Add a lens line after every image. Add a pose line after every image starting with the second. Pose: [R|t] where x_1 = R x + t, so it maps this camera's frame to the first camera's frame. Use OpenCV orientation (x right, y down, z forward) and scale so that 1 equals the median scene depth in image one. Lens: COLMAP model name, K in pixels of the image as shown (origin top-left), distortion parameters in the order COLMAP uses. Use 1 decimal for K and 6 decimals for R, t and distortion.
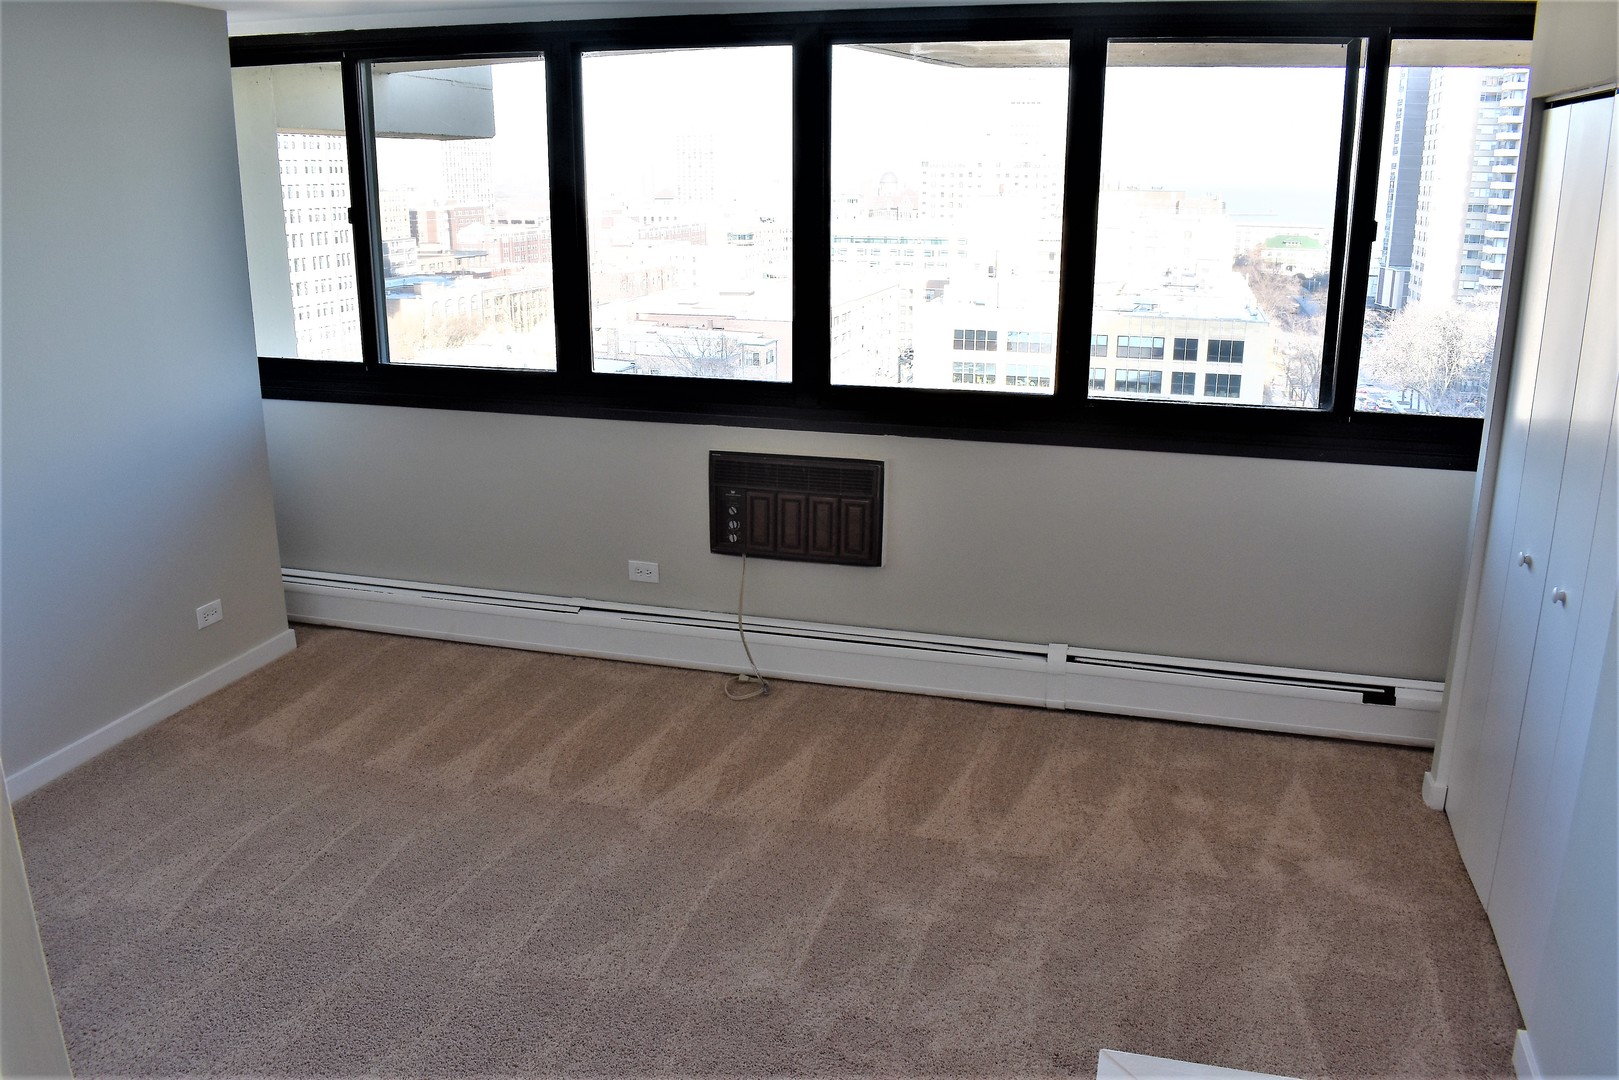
lens RADIAL K [[1268.4, 0, 809.5], [0, 1268.4, 540.0], [0, 0, 1]] dist [-0.093112, 0.007980]
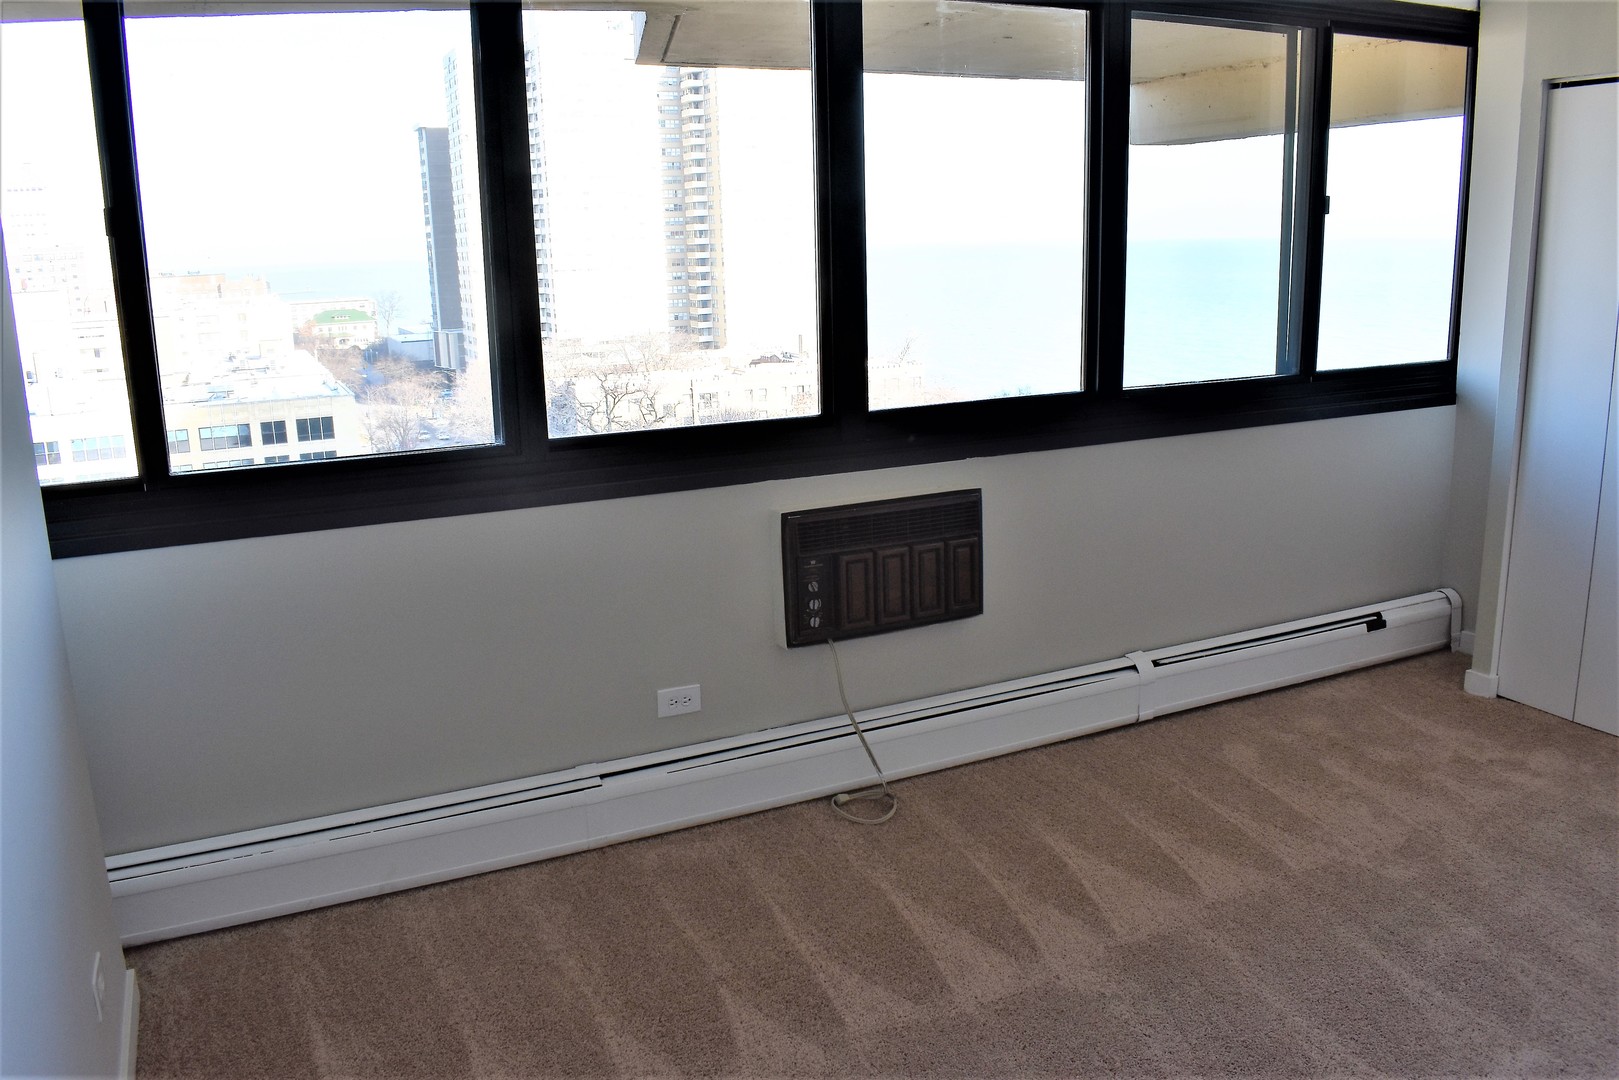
lens RADIAL K [[1268.4, 0, 809.5], [0, 1268.4, 540.0], [0, 0, 1]] dist [-0.093112, 0.007980]
pose [[0.747938, -0.174290, 0.640478, -0.496824], [0.211367, 0.977220, 0.019097, -0.059586], [-0.629217, 0.121093, 0.767739, 0.371935]]
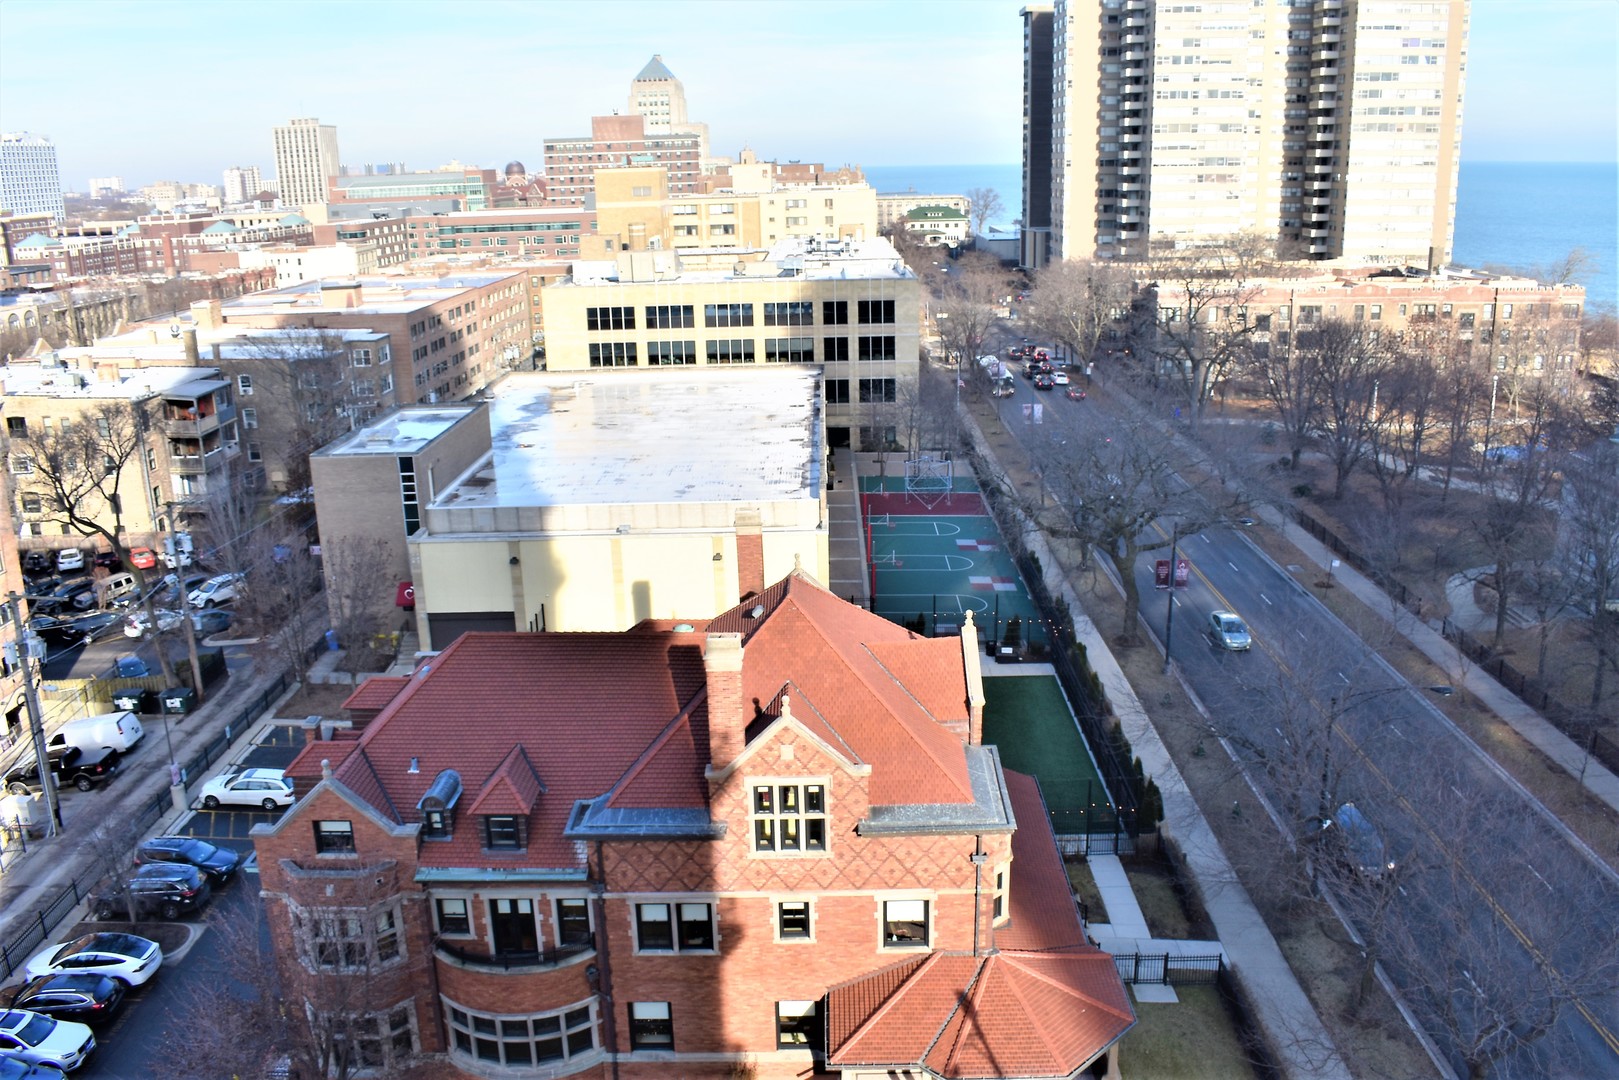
lens RADIAL K [[1322.2, 0, 813.0], [0, 1322.2, 535.2], [0, 0, 1]] dist [-0.094464, 0.014266]
pose [[0.962664, -0.097244, 0.252628, 0.415654], [0.099832, 0.995001, 0.002589, 0.243903], [-0.251617, 0.022728, 0.967560, 1.211571]]
